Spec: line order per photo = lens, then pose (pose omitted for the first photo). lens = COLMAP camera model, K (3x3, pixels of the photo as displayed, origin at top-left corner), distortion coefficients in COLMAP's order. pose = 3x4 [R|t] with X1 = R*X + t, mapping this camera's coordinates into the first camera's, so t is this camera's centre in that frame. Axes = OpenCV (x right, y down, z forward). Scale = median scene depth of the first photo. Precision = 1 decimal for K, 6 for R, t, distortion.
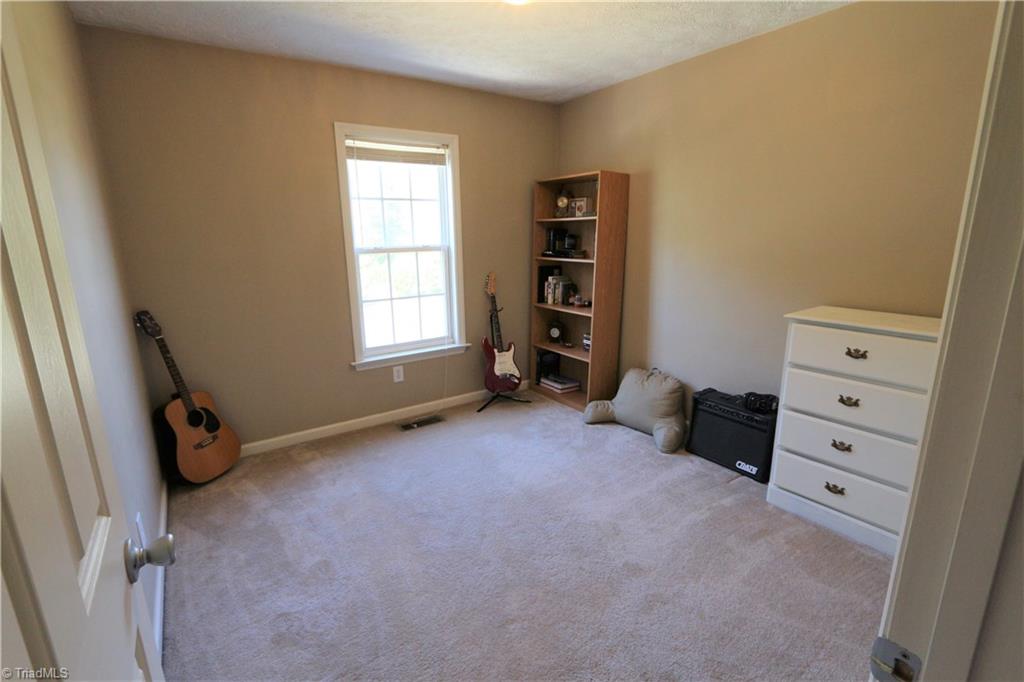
lens RADIAL K [[471.5, 0, 513.6], [0, 471.5, 343.2], [0, 0, 1]] dist [-0.027976, 0.005523]
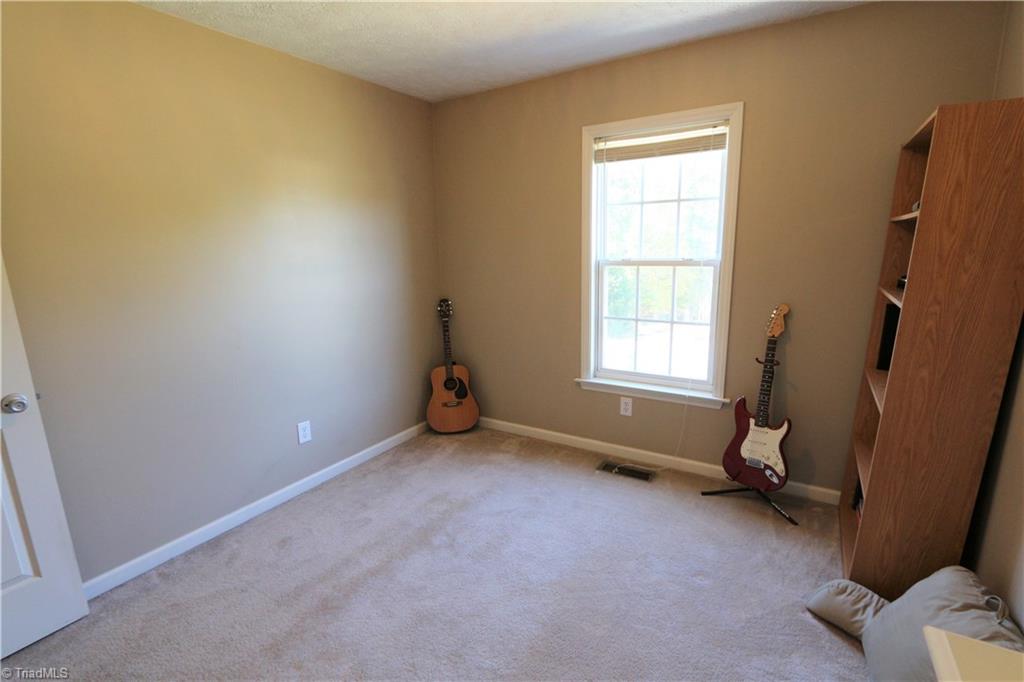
lens RADIAL K [[471.5, 0, 513.6], [0, 471.5, 343.2], [0, 0, 1]] dist [-0.027976, 0.005523]
pose [[0.388944, 0.194347, -0.900529, 0.437029], [-0.191131, 0.973250, 0.127491, -0.120343], [0.901217, 0.122532, 0.415685, 0.454881]]
